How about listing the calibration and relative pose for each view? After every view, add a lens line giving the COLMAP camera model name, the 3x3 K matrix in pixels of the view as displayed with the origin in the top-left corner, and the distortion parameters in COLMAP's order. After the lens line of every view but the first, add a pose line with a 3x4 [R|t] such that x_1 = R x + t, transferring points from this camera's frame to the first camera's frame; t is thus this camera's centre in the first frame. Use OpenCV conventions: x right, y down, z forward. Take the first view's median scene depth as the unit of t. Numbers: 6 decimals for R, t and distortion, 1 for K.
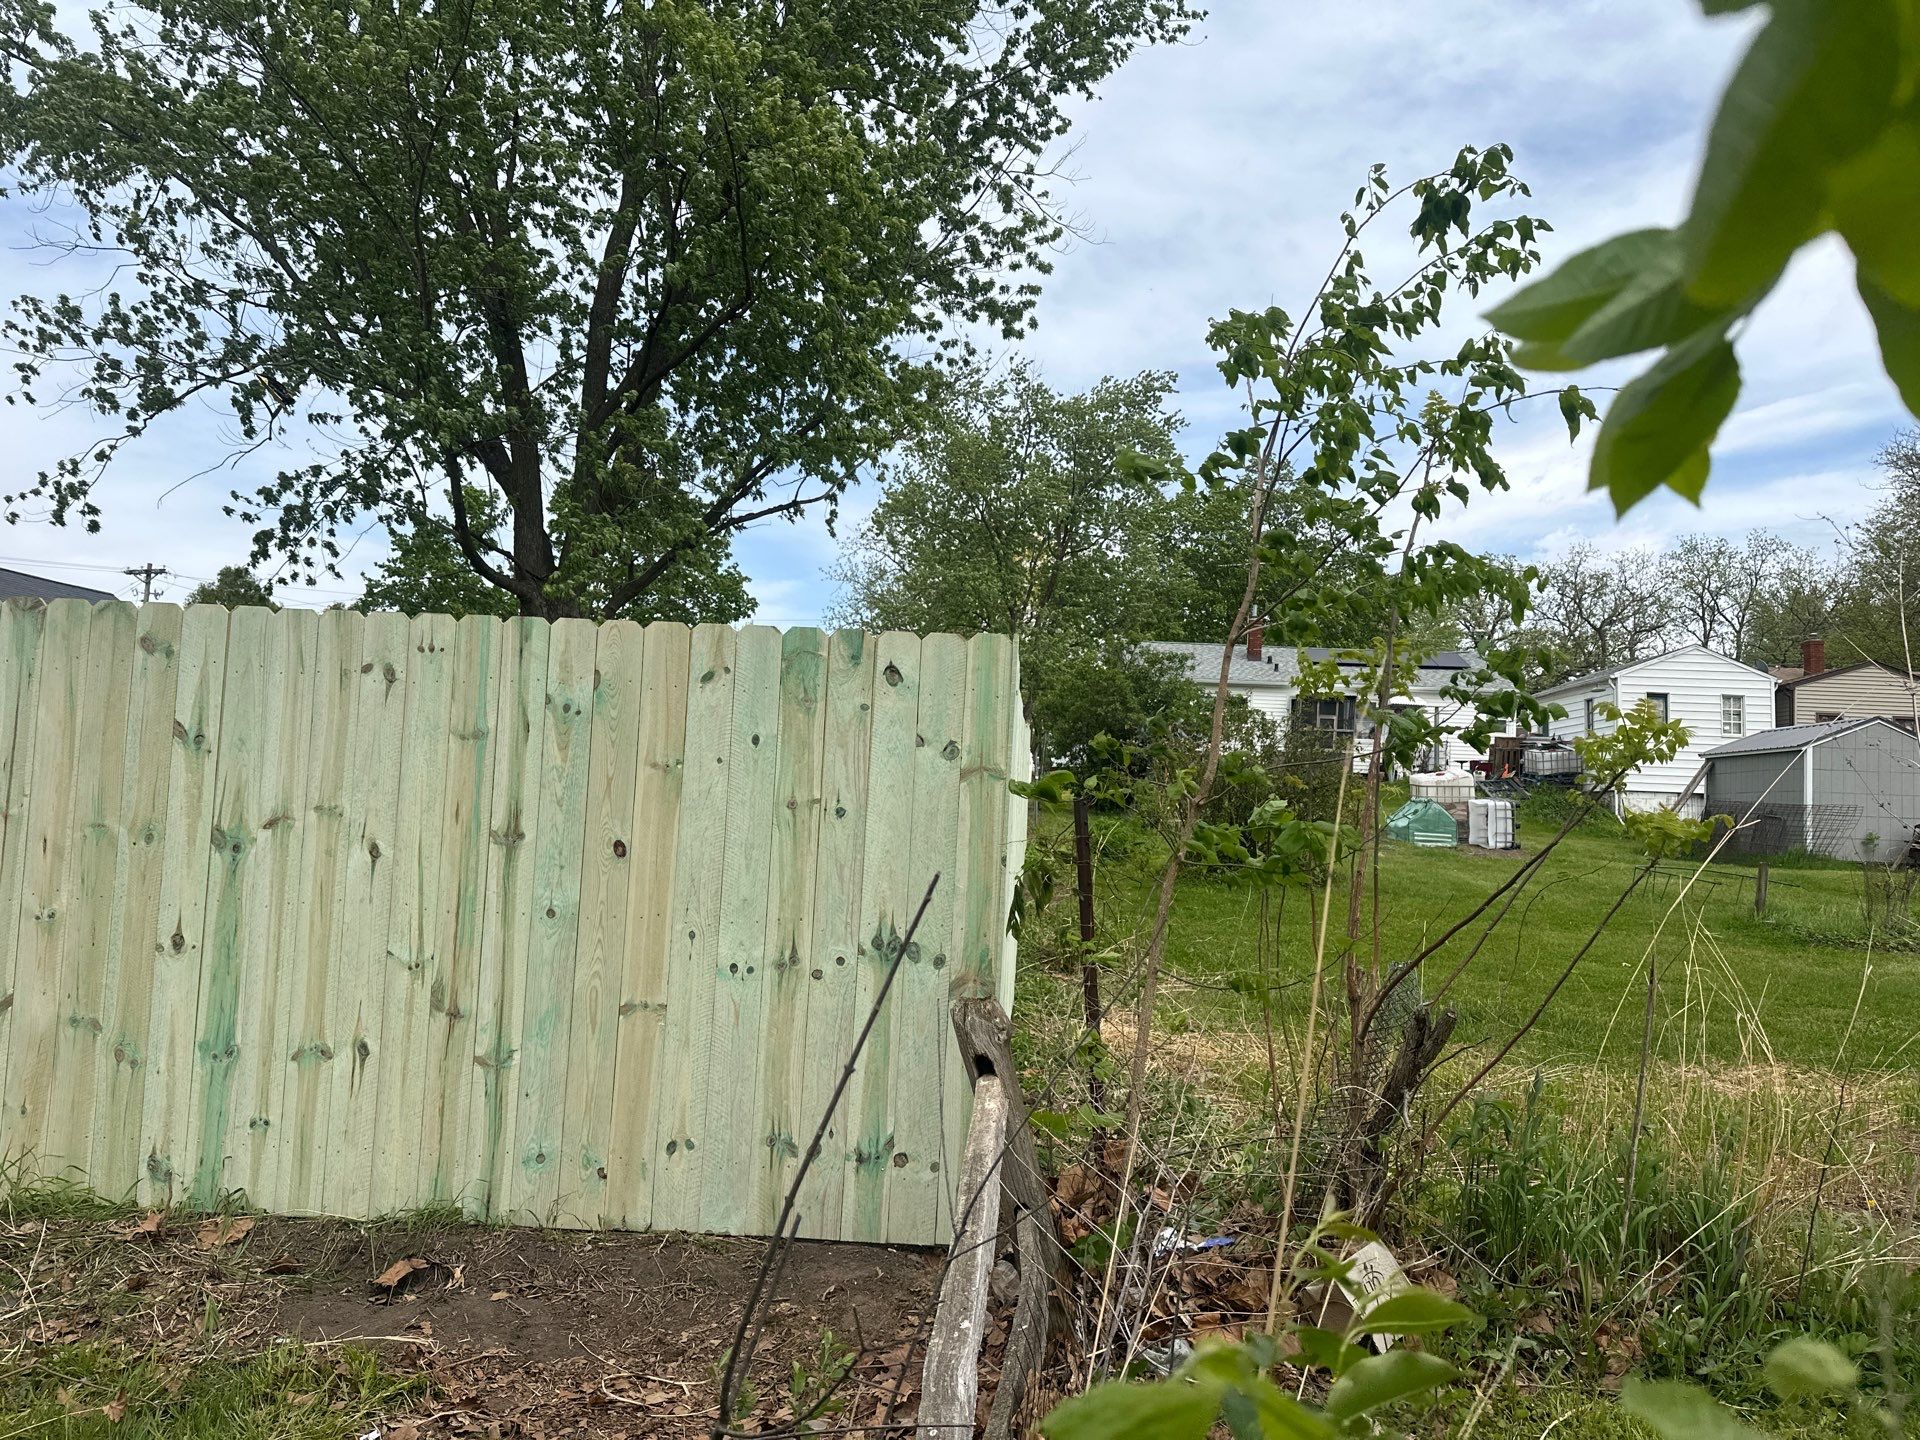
lens RADIAL K [[1322.2, 0, 971.1], [0, 1322.2, 729.2], [0, 0, 1]] dist [0.067504, -0.083734]
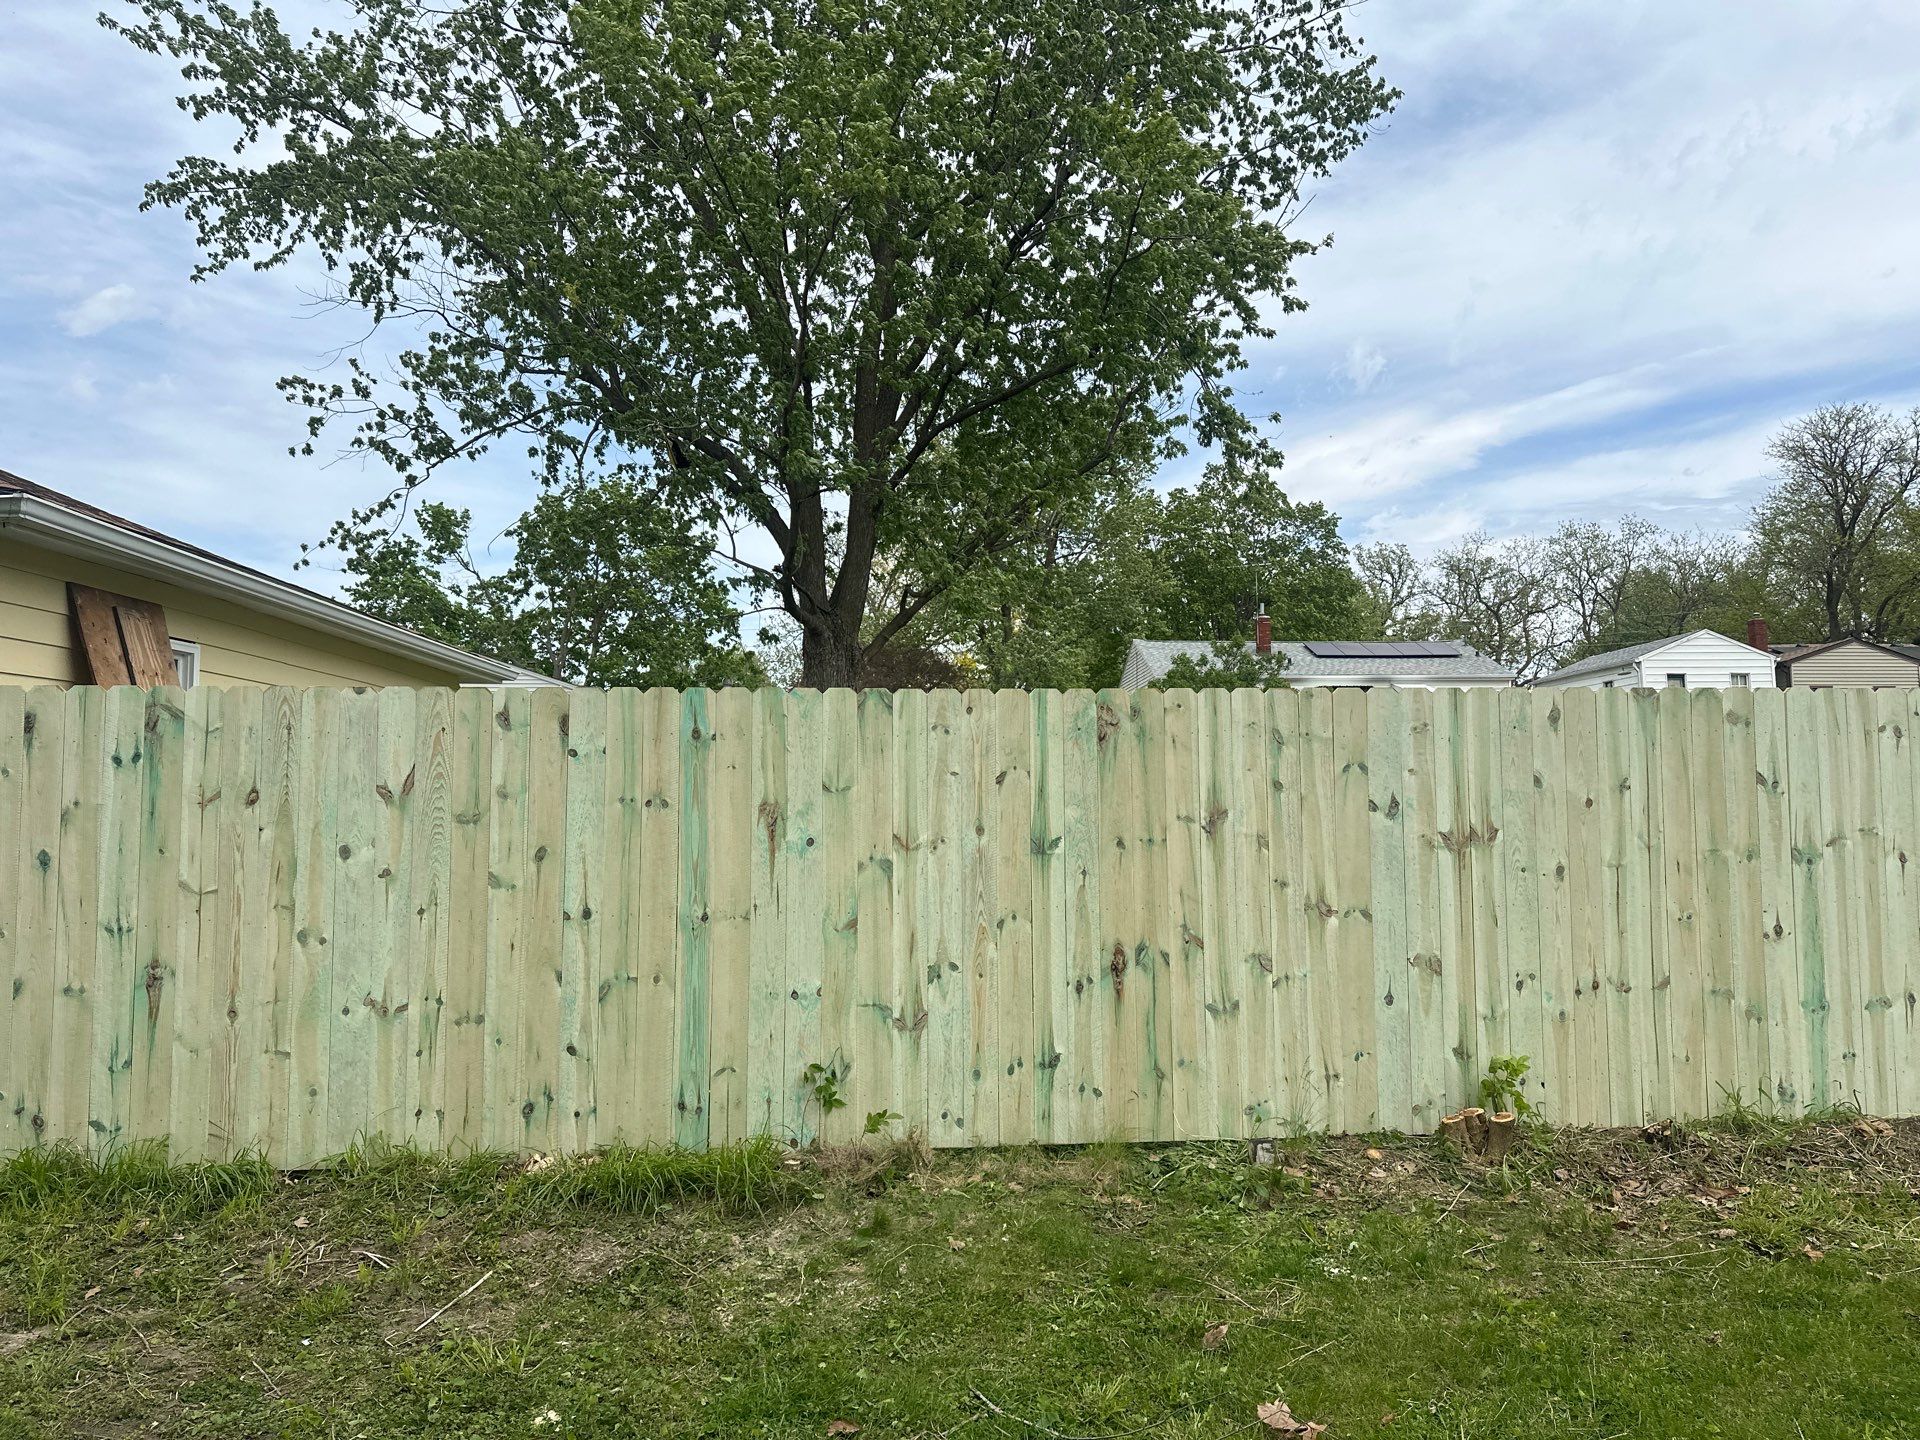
lens RADIAL K [[1322.2, 0, 965.4], [0, 1322.2, 719.7], [0, 0, 1]] dist [0.067504, -0.083734]
pose [[0.993708, -0.041266, 0.104126, -1.565539], [0.041768, 0.999124, -0.002645, -0.091969], [-0.103926, 0.006978, 0.994561, -0.300485]]
